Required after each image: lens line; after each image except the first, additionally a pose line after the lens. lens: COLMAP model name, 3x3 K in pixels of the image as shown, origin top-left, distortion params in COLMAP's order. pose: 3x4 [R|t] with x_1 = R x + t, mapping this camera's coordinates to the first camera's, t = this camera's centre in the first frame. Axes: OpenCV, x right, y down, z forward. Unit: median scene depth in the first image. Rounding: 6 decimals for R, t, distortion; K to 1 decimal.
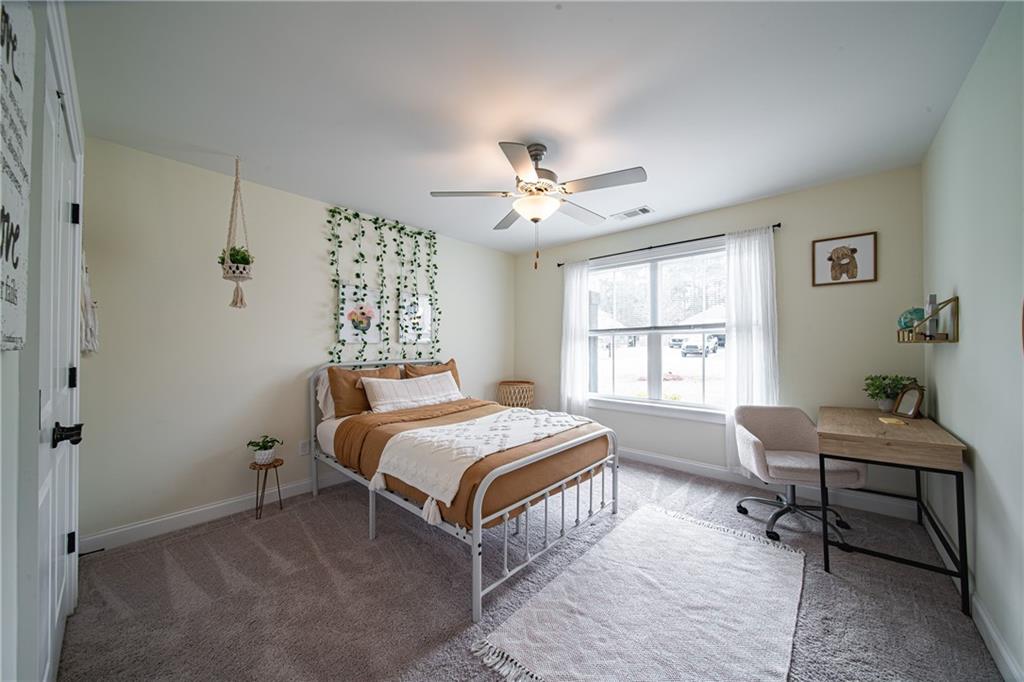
lens RADIAL K [[356.0, 0, 513.1], [0, 356.0, 339.1], [0, 0, 1]] dist [0.000862, -0.001561]
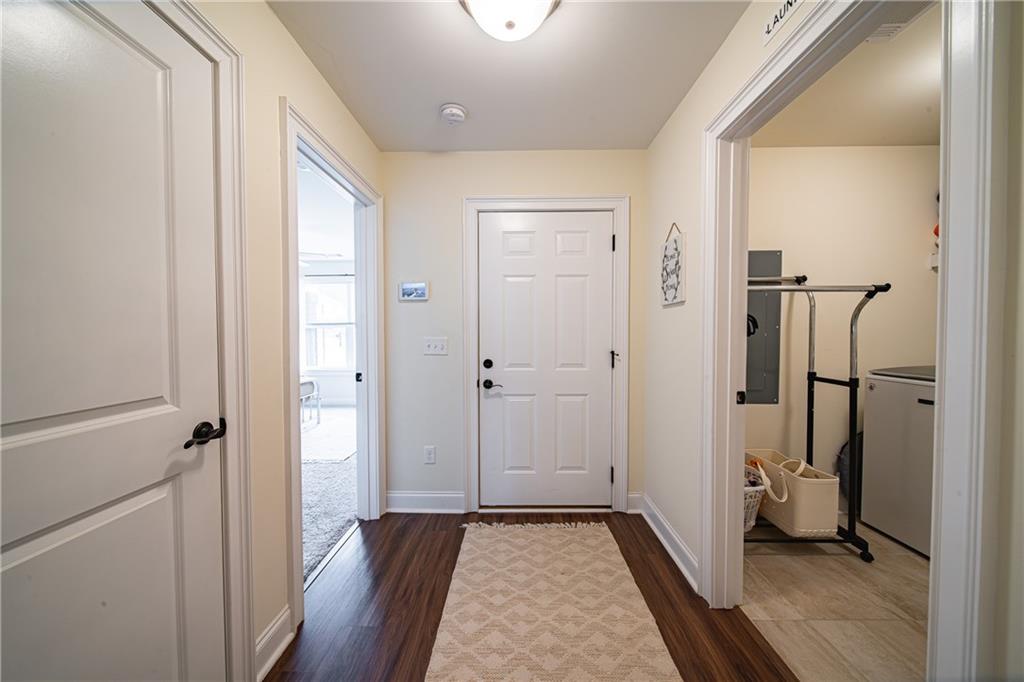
lens RADIAL K [[356.0, 0, 512.1], [0, 356.0, 341.8], [0, 0, 1]] dist [0.000862, -0.001561]
pose [[0.758470, -0.015587, 0.651521, -0.154999], [-0.003041, 0.999618, 0.027455, 0.008137], [-0.651700, -0.022805, 0.758133, -1.068585]]
